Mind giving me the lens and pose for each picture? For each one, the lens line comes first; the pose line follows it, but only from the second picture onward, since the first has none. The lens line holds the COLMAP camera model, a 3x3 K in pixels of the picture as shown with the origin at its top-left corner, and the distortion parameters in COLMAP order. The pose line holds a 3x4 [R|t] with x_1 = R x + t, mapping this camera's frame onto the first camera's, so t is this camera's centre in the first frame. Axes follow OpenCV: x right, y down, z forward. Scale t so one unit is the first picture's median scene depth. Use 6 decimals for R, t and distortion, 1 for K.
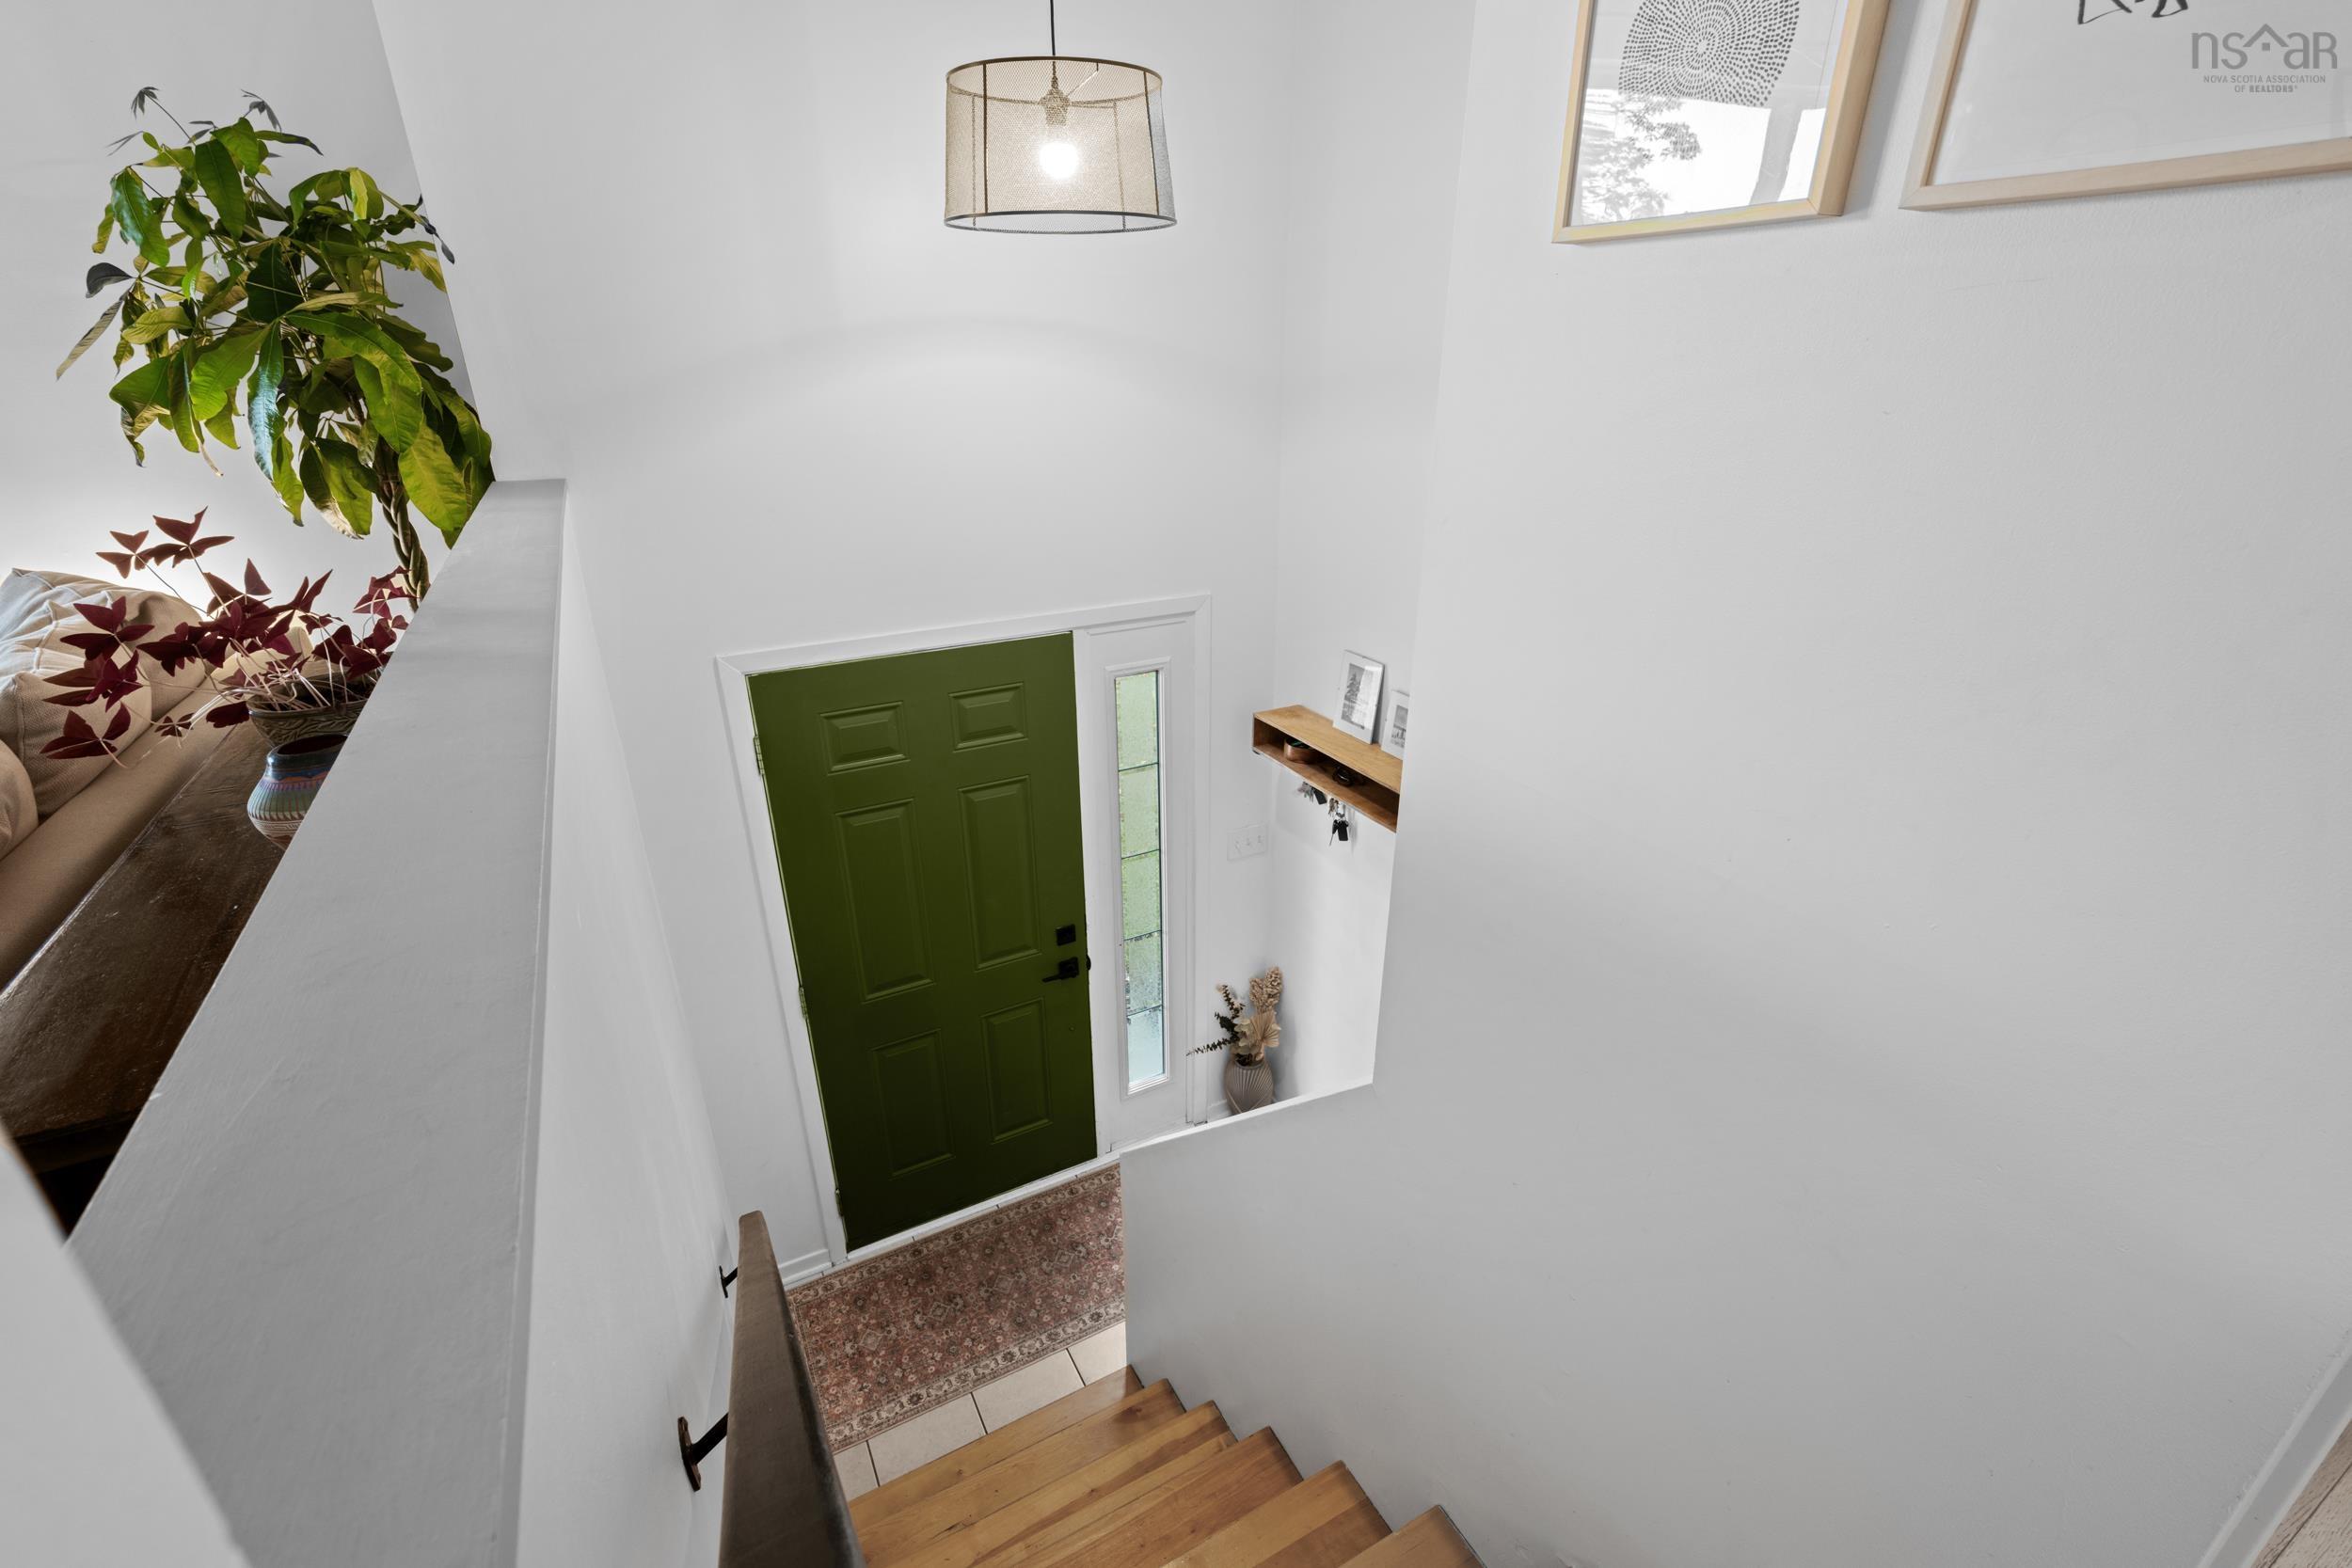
lens RADIAL K [[1045.6, 0, 1186.6], [0, 1045.6, 794.4], [0, 0, 1]] dist [-0.000157, -0.000872]
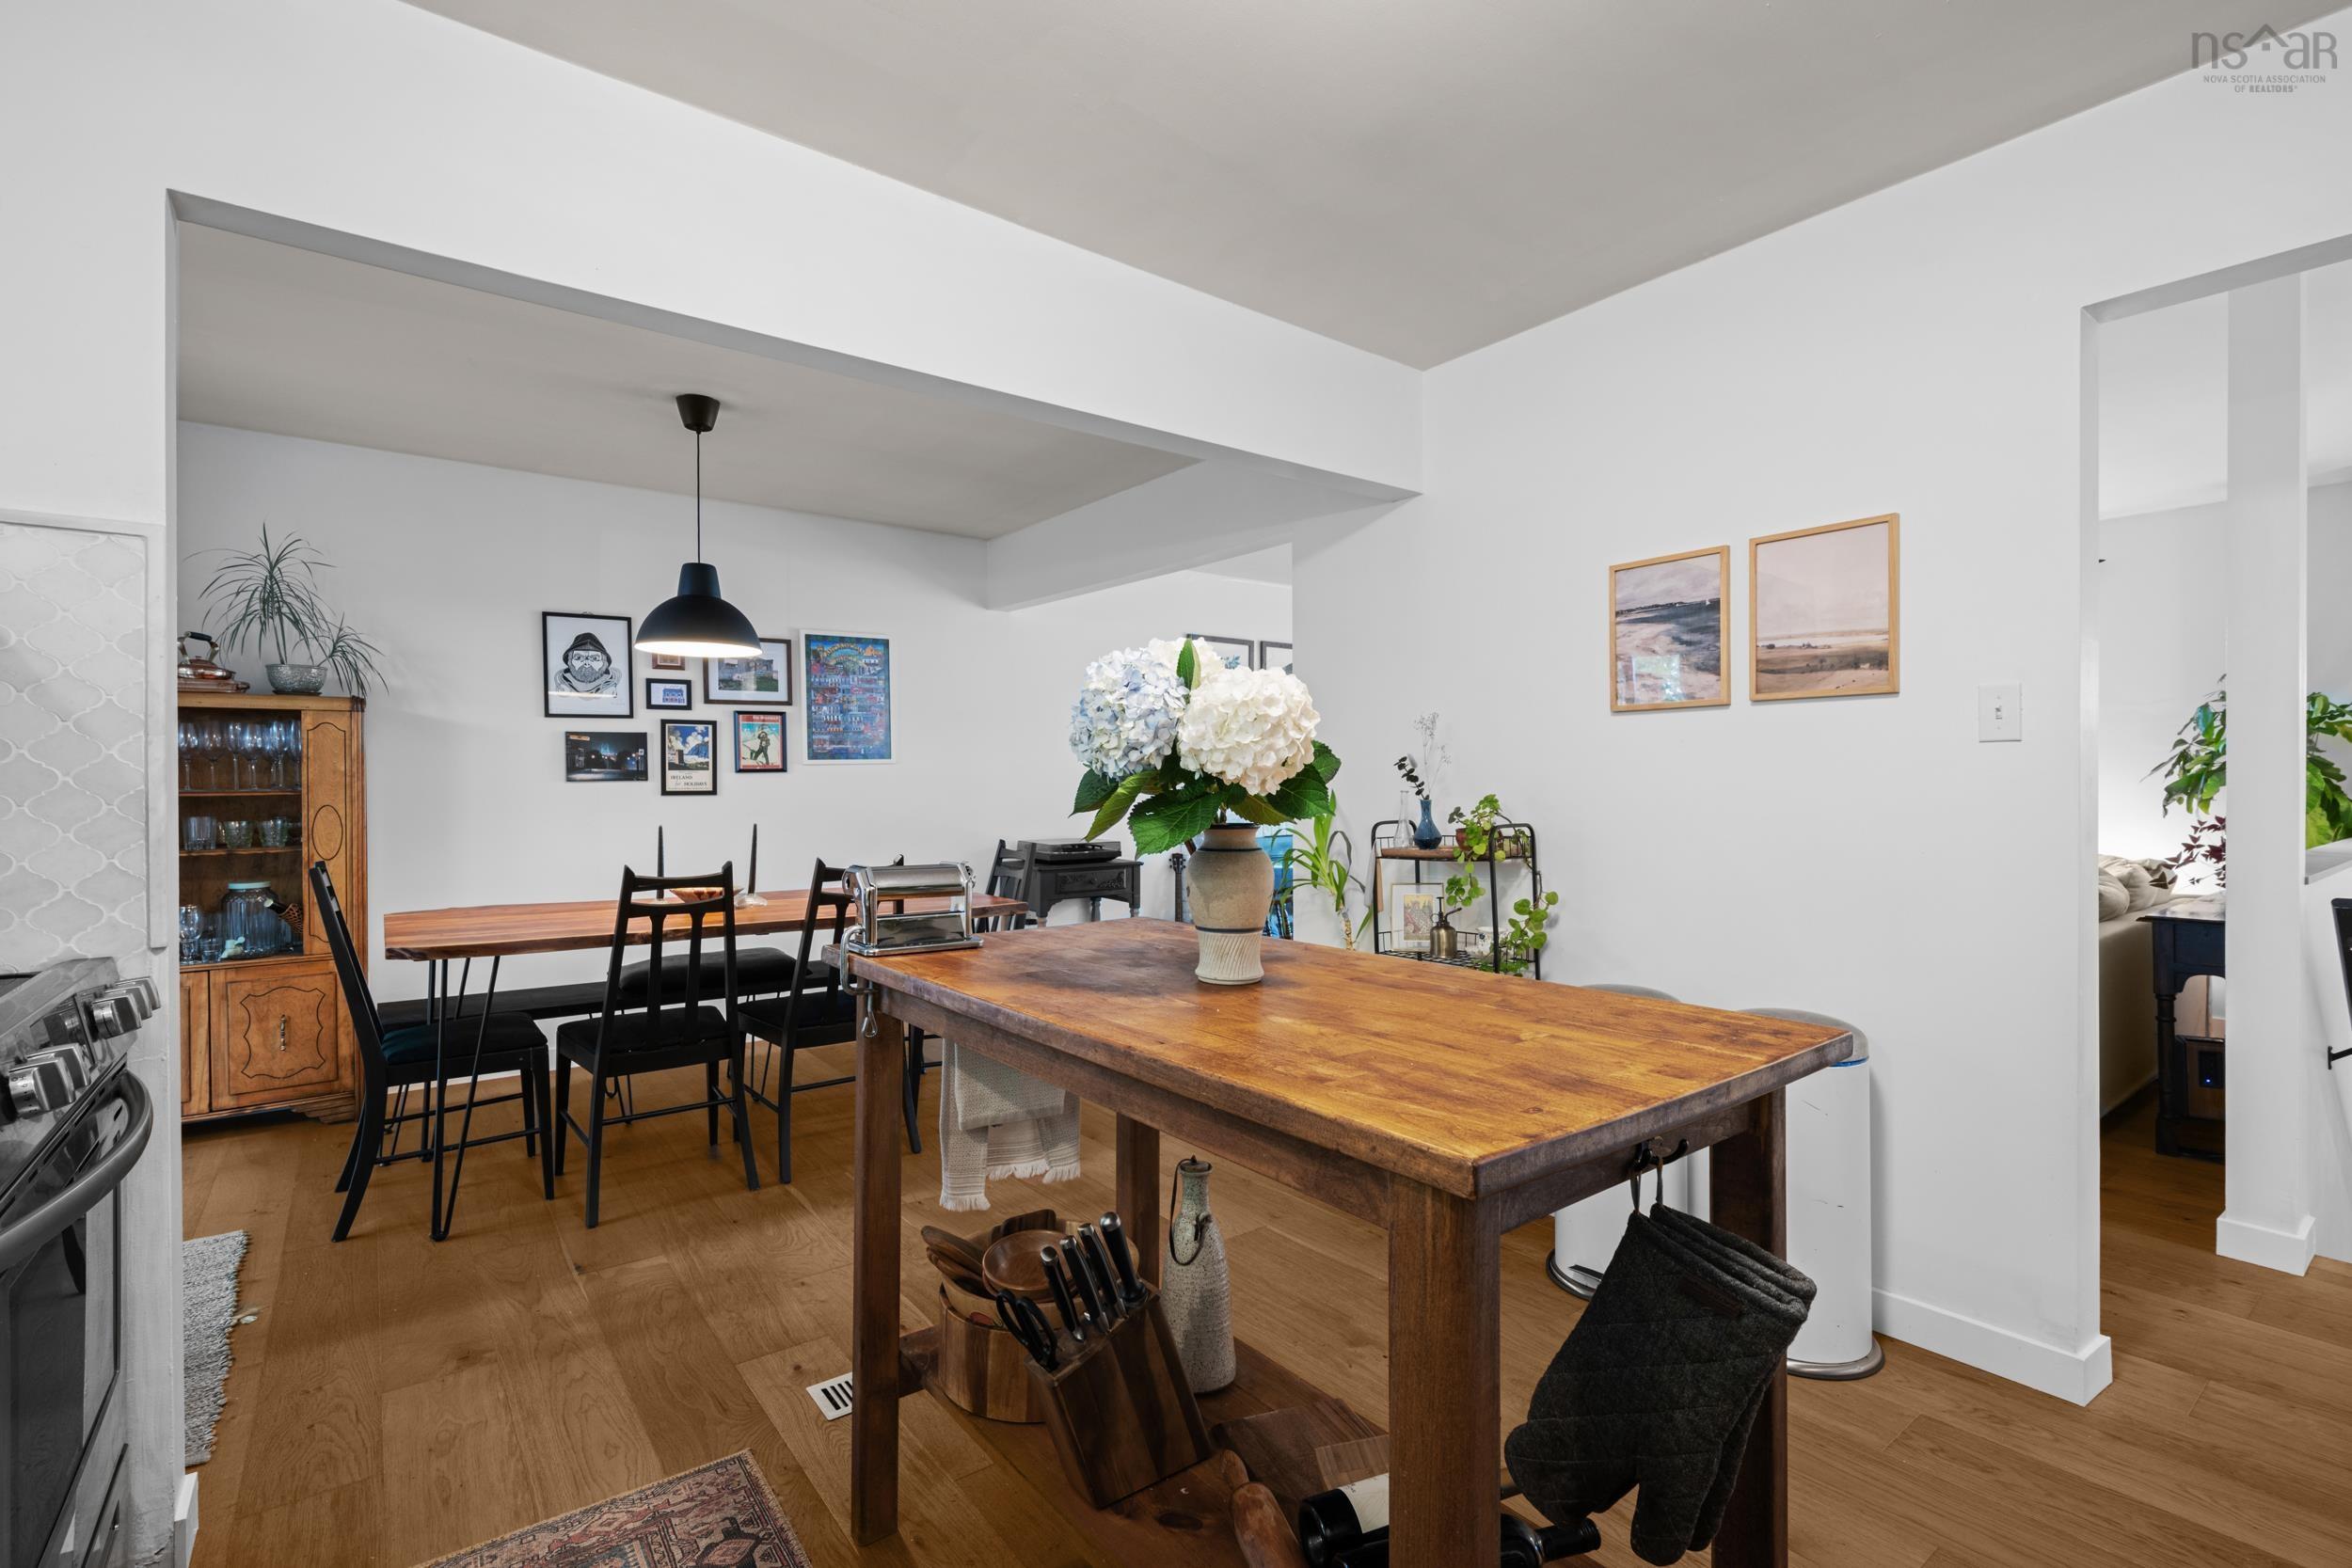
lens RADIAL K [[1045.6, 0, 1196.4], [0, 1045.6, 780.4], [0, 0, 1]] dist [-0.000157, -0.000872]
pose [[0.161926, 0.001100, -0.986802, 0.966313], [-0.390885, 0.918273, -0.063117, 0.614168], [0.906084, 0.395947, 0.149122, -1.364723]]
